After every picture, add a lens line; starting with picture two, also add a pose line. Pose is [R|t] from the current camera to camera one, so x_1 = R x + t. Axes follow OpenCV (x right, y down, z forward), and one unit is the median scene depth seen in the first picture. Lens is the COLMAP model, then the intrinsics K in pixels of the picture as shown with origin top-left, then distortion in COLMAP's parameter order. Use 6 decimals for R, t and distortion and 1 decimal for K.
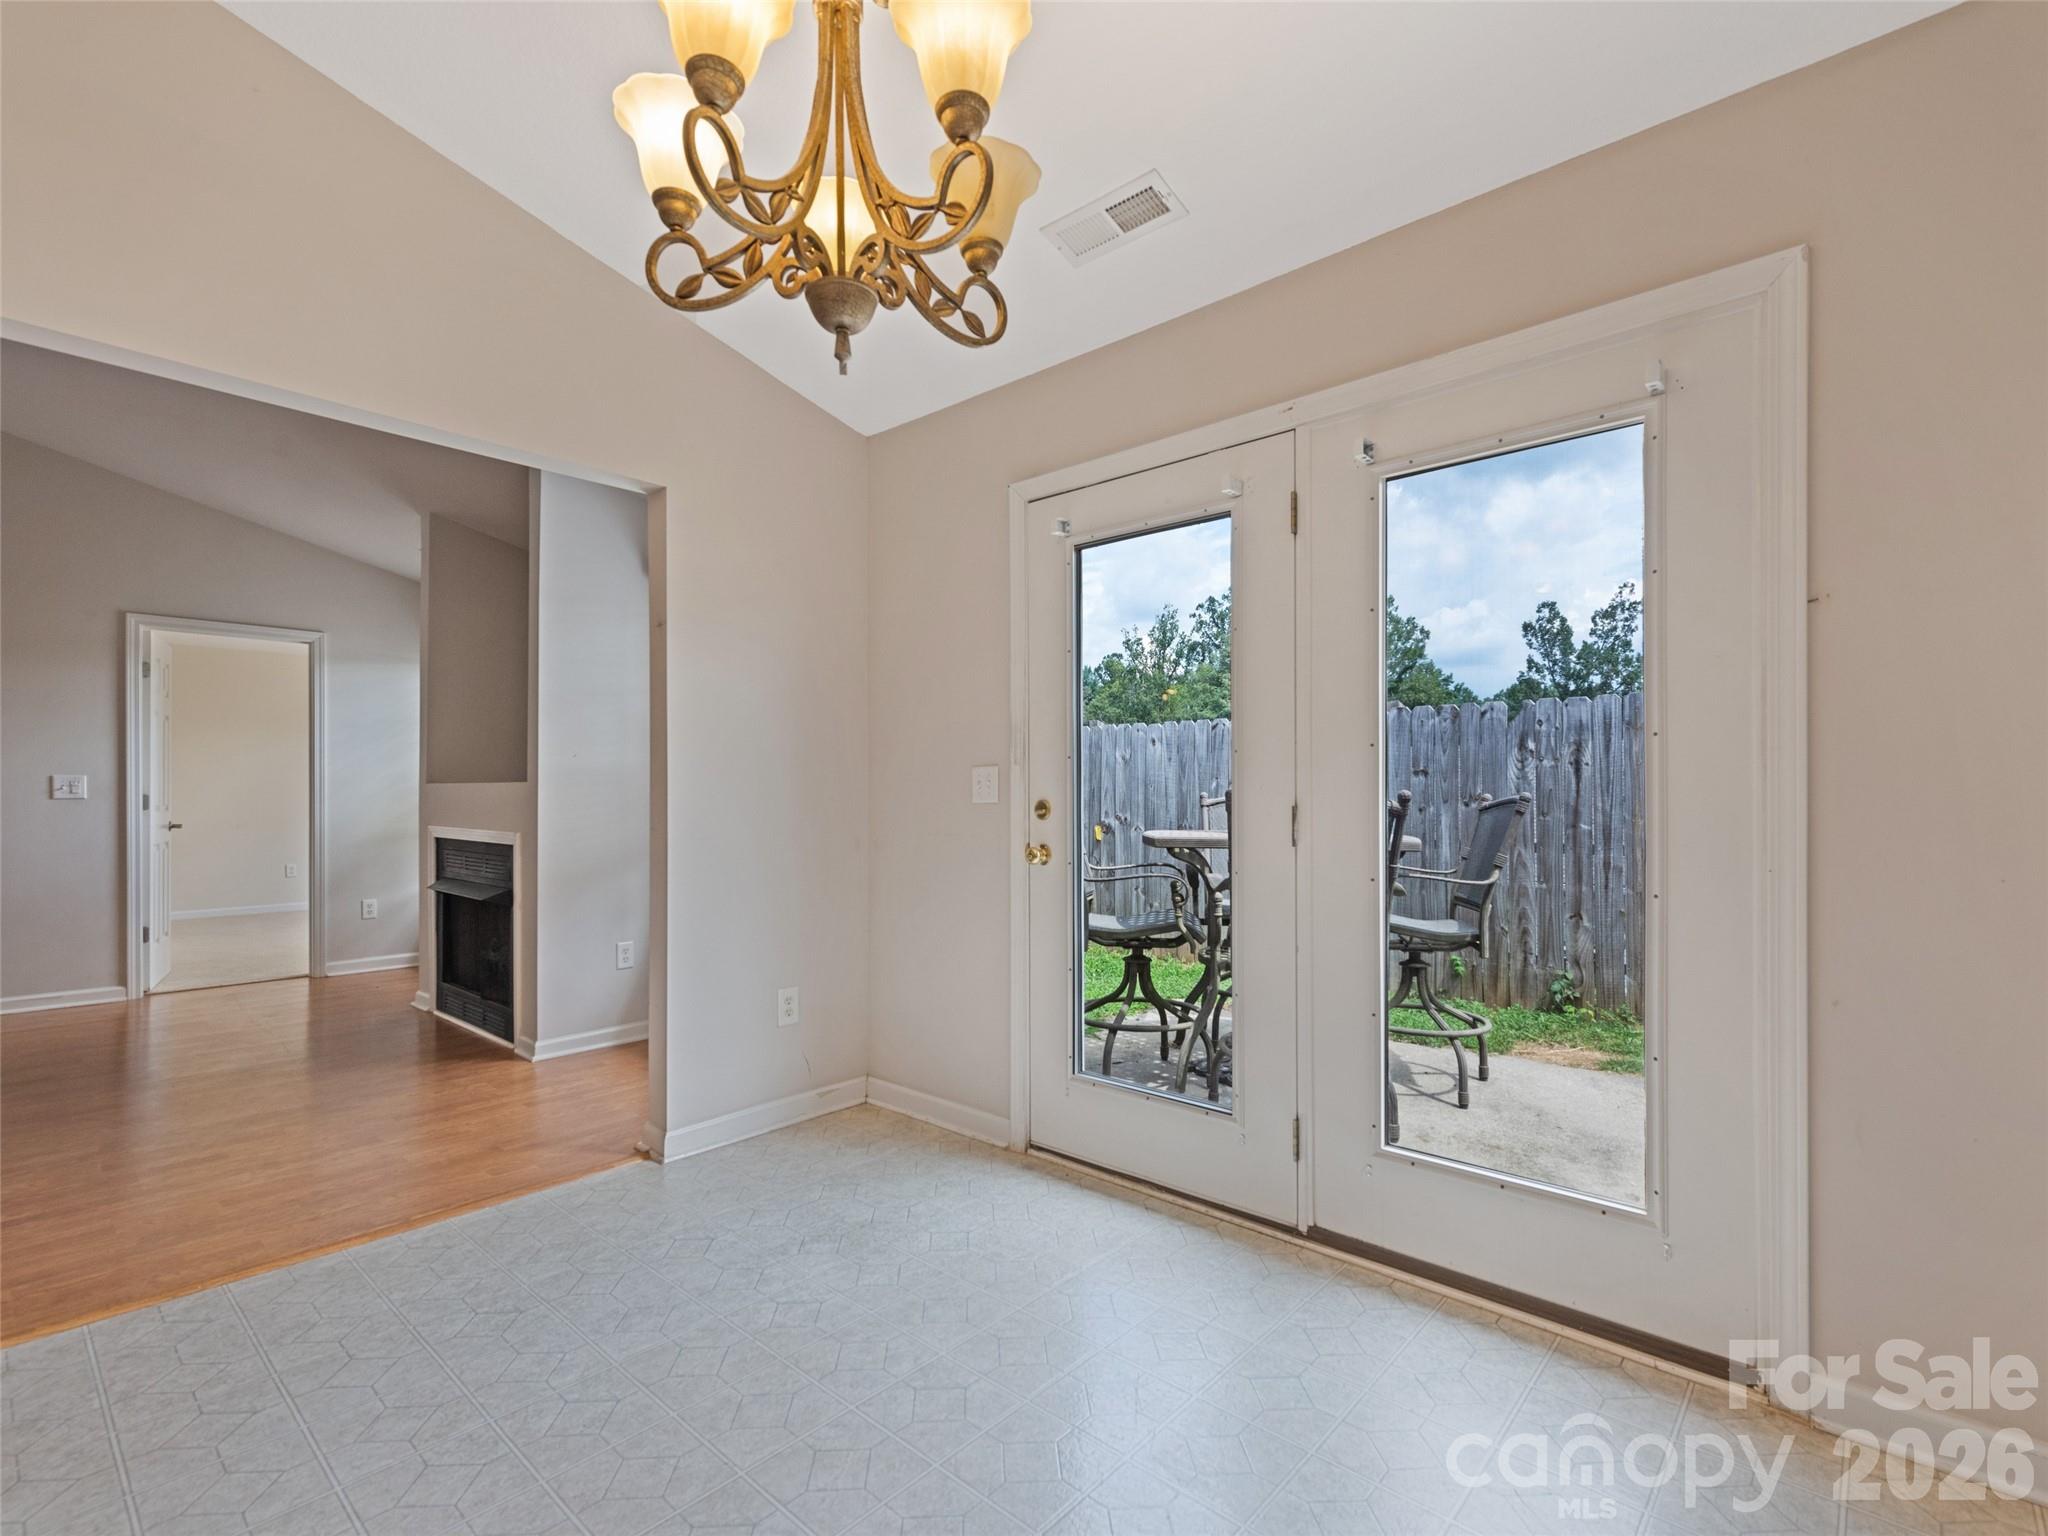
lens RADIAL K [[977.5, 0, 1030.3], [0, 977.5, 783.7], [0, 0, 1]] dist [0.016801, -0.001127]
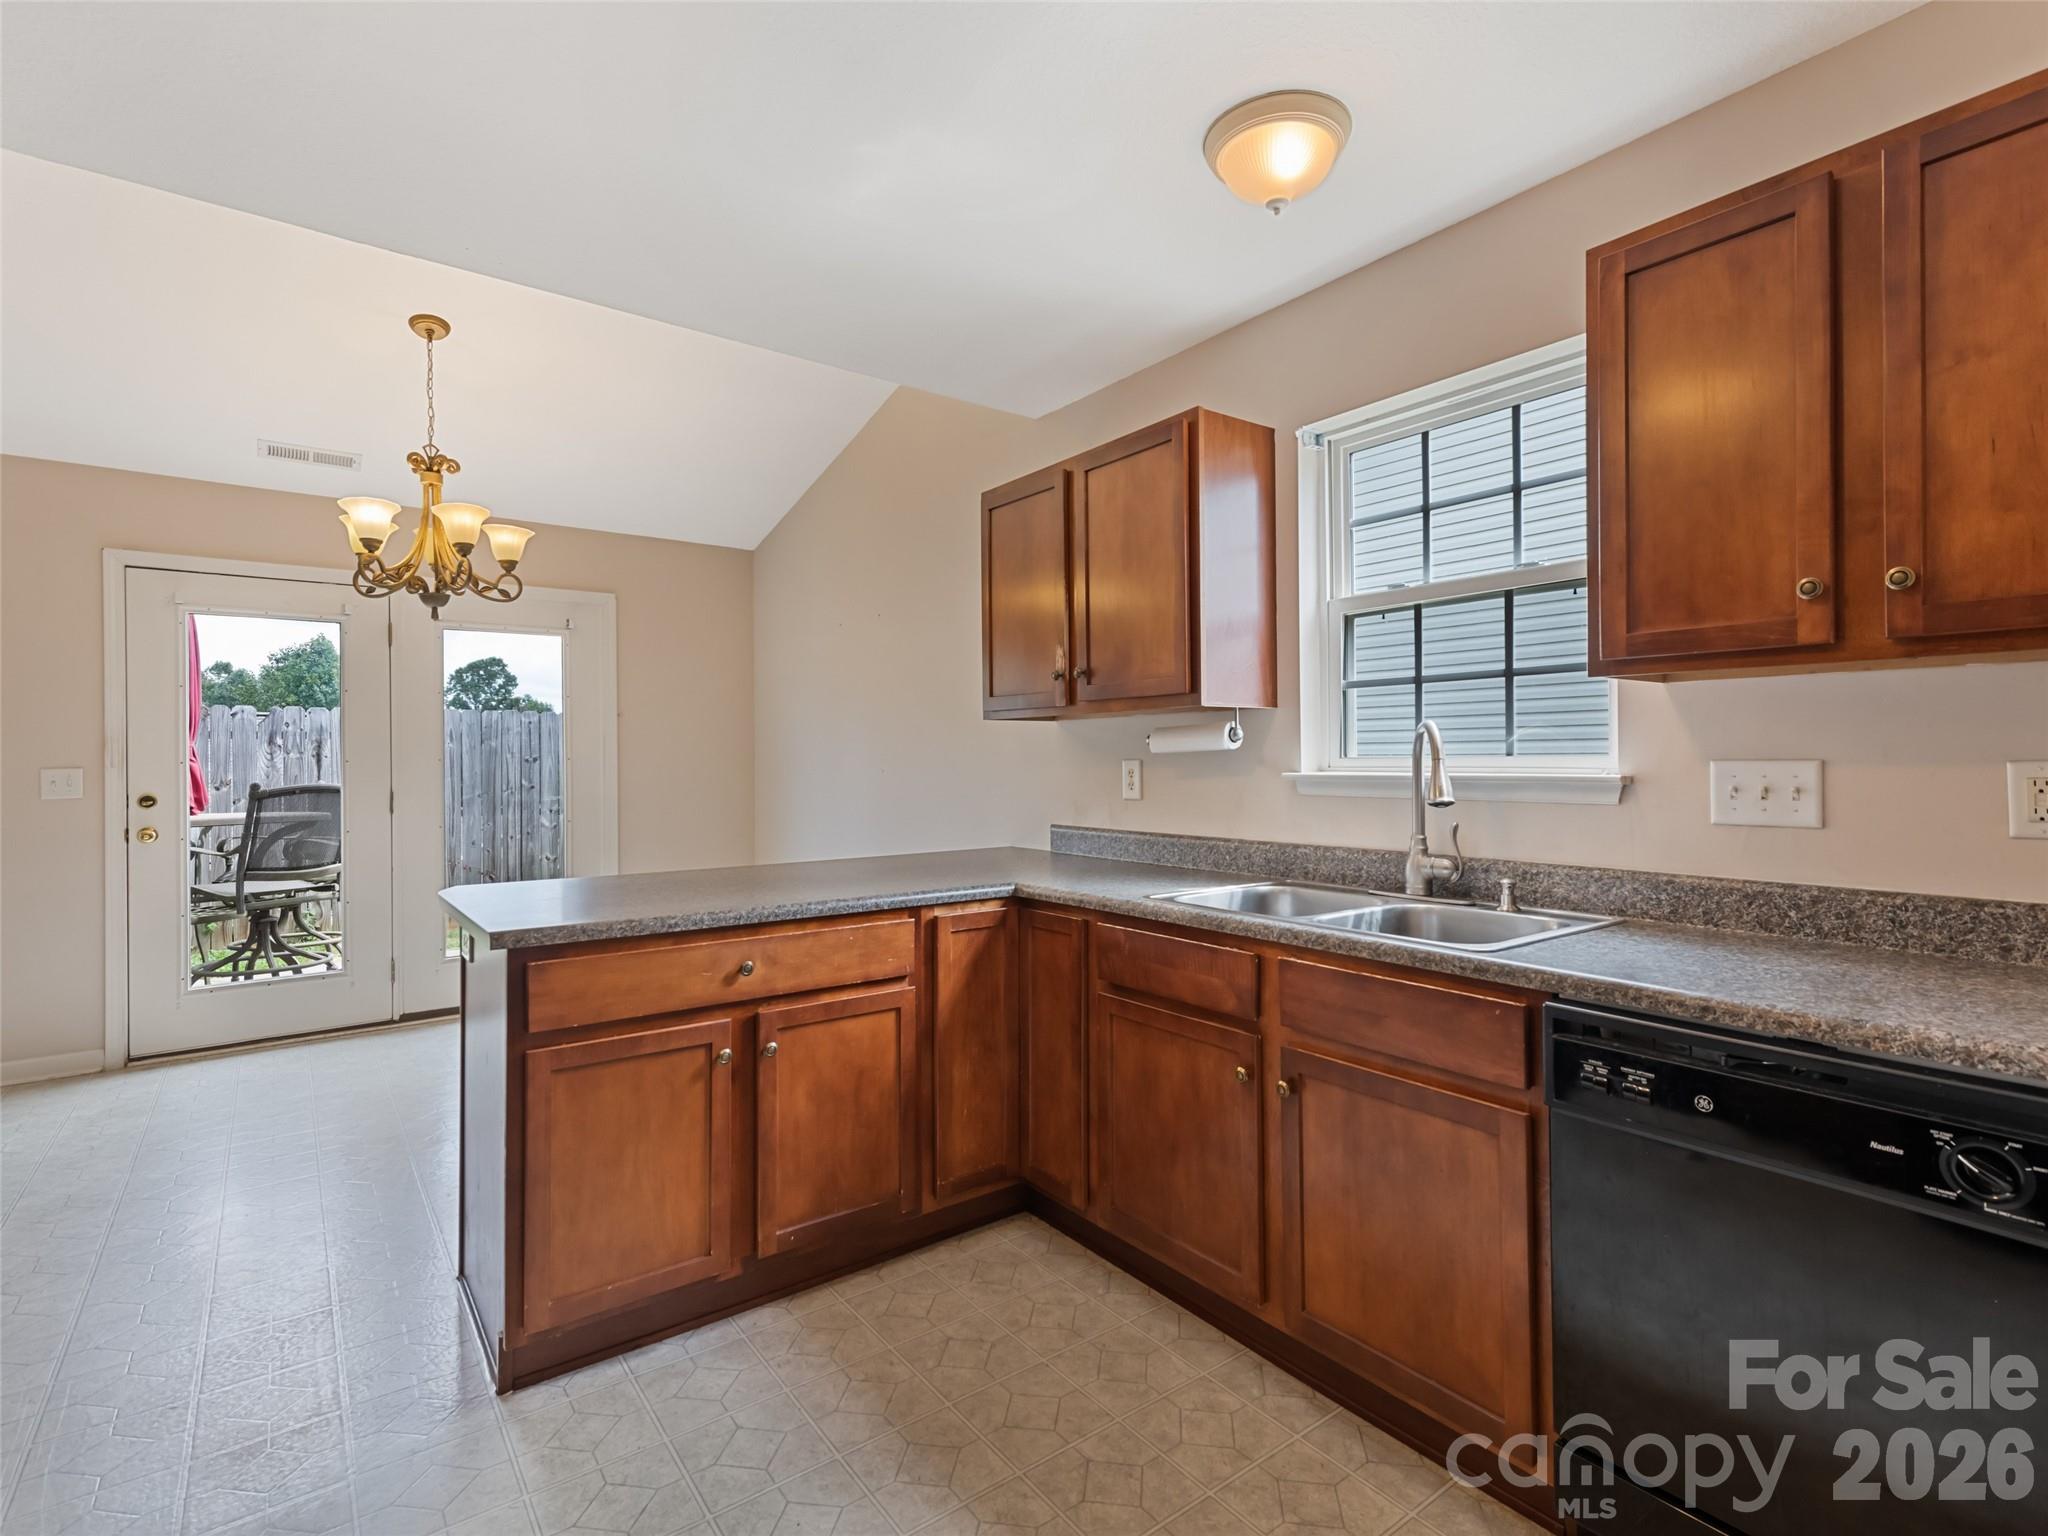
lens RADIAL K [[977.5, 0, 1021.3], [0, 977.5, 760.2], [0, 0, 1]] dist [0.016801, -0.001127]
pose [[0.206796, -0.002535, 0.978381, -0.571974], [-0.000286, 0.999996, 0.002652, -0.018249], [-0.978384, -0.000828, 0.206795, -0.238617]]
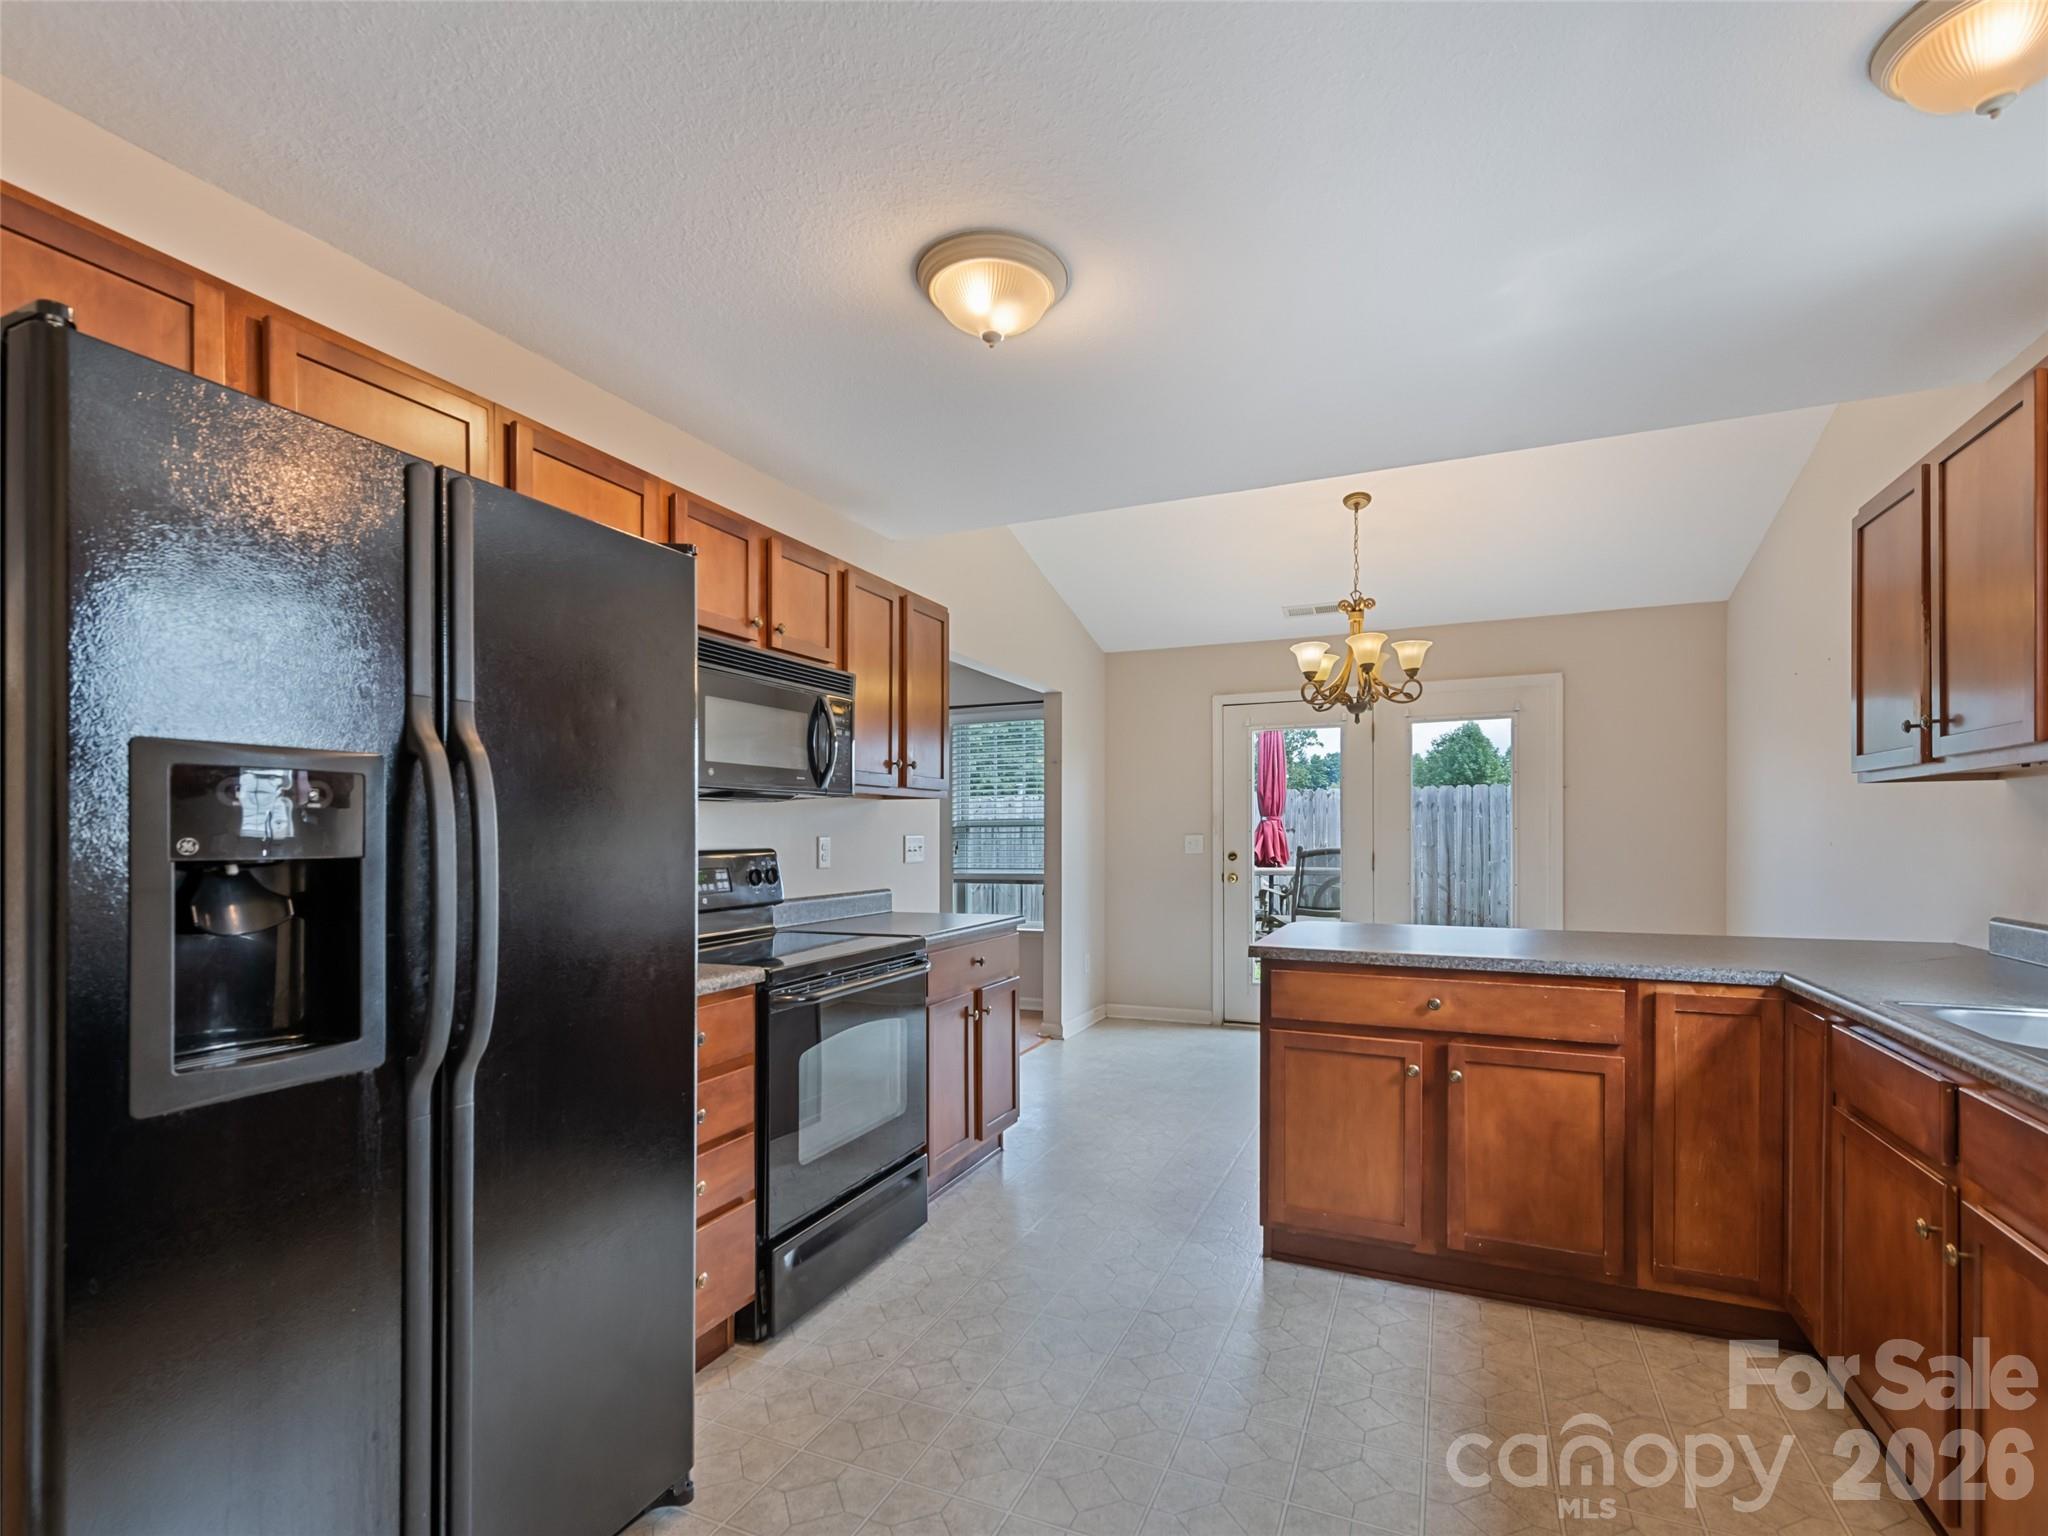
lens RADIAL K [[977.5, 0, 1053.8], [0, 977.5, 839.6], [0, 0, 1]] dist [0.016801, -0.001127]
pose [[0.948741, -0.006248, 0.315992, -0.535518], [0.001915, 0.999900, 0.014020, -0.020699], [-0.316048, -0.012696, 0.948658, -0.446965]]
